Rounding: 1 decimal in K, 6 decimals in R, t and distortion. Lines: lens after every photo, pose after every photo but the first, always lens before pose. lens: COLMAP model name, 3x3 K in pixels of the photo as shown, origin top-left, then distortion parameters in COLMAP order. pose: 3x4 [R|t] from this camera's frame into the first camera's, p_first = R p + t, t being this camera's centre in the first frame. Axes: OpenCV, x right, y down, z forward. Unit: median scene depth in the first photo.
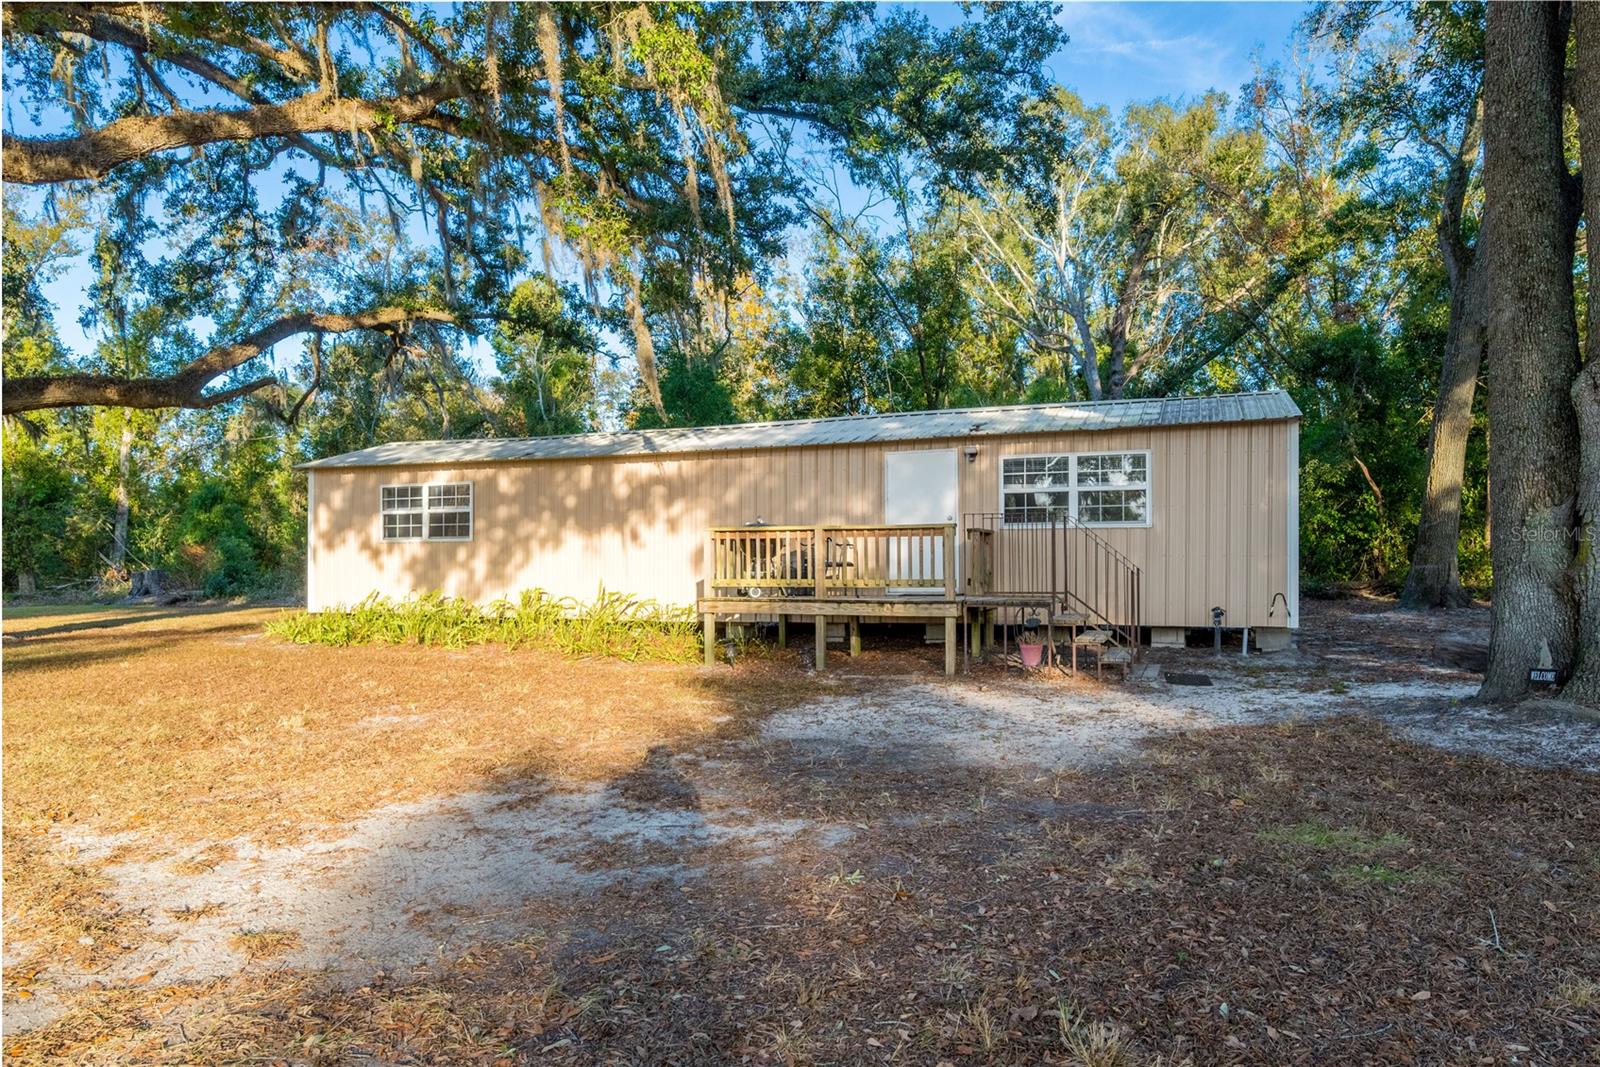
lens RADIAL K [[1100.7, 0, 800.4], [0, 1100.7, 611.3], [0, 0, 1]] dist [0.004823, -0.003763]
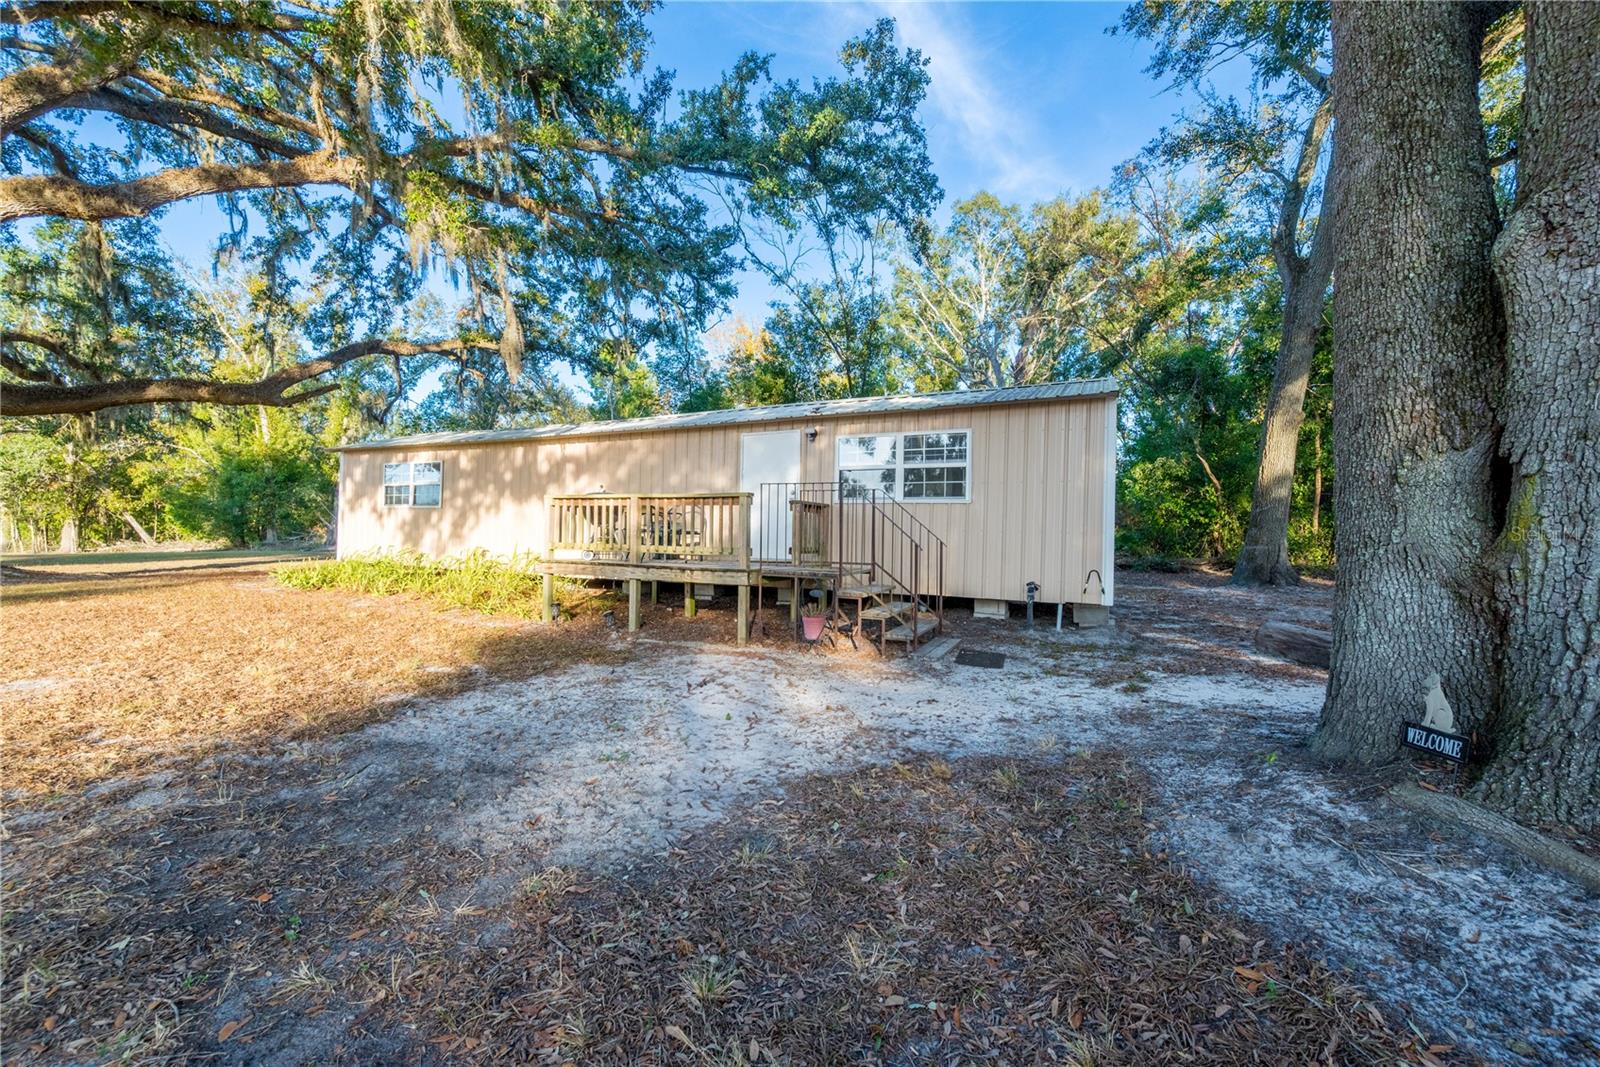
lens RADIAL K [[674.5, 0, 781.1], [0, 674.5, 553.6], [0, 0, 1]] dist [0.000639, -0.000418]
pose [[0.993748, 0.026422, -0.108472, 0.168759], [-0.028163, 0.999498, -0.014544, -0.011252], [0.108033, 0.017508, 0.993993, 0.278353]]
